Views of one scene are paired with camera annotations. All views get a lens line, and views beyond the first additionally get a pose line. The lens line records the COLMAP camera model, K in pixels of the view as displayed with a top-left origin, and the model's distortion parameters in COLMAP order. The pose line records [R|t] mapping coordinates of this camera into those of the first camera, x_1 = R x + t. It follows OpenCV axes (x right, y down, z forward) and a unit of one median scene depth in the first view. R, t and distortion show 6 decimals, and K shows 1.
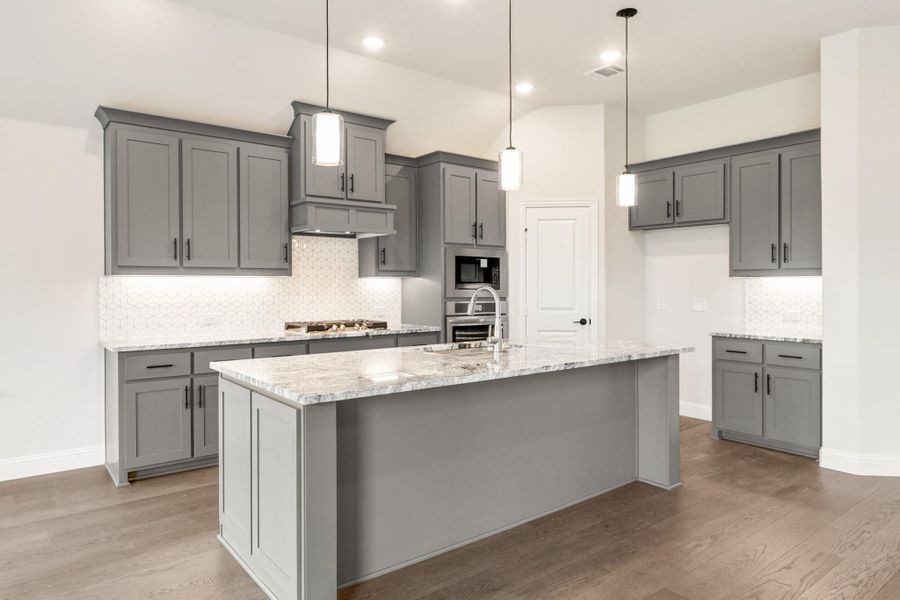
lens RADIAL K [[570.4, 0, 431.6], [0, 570.4, 288.9], [0, 0, 1]] dist [0.002070, -0.000083]
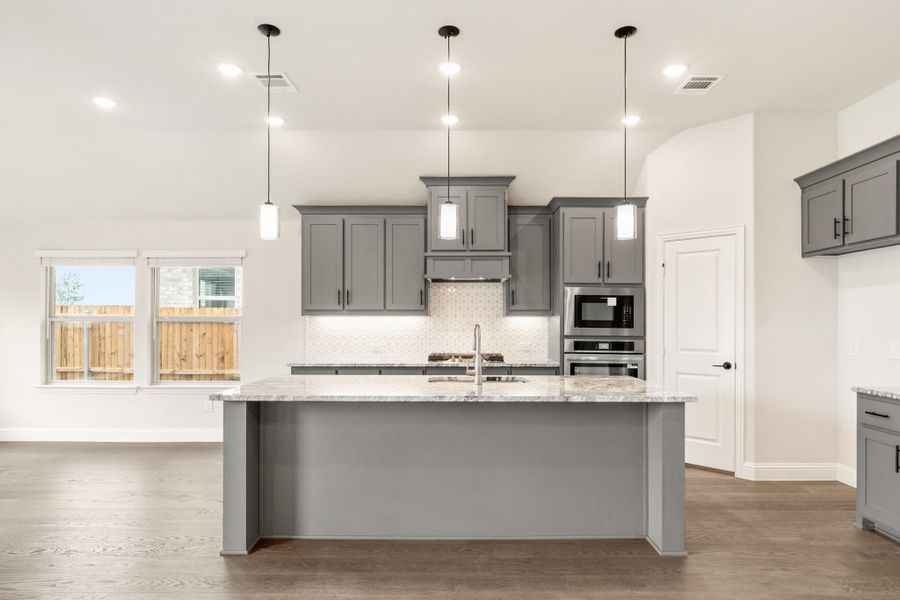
lens RADIAL K [[526.4, 0, 451.8], [0, 526.4, 324.5], [0, 0, 1]] dist [-0.000274, -0.000060]
pose [[0.792415, 0.004846, -0.609964, 0.474580], [-0.006972, 0.999975, -0.001114, -0.002474], [0.609943, 0.005135, 0.792429, 0.109452]]
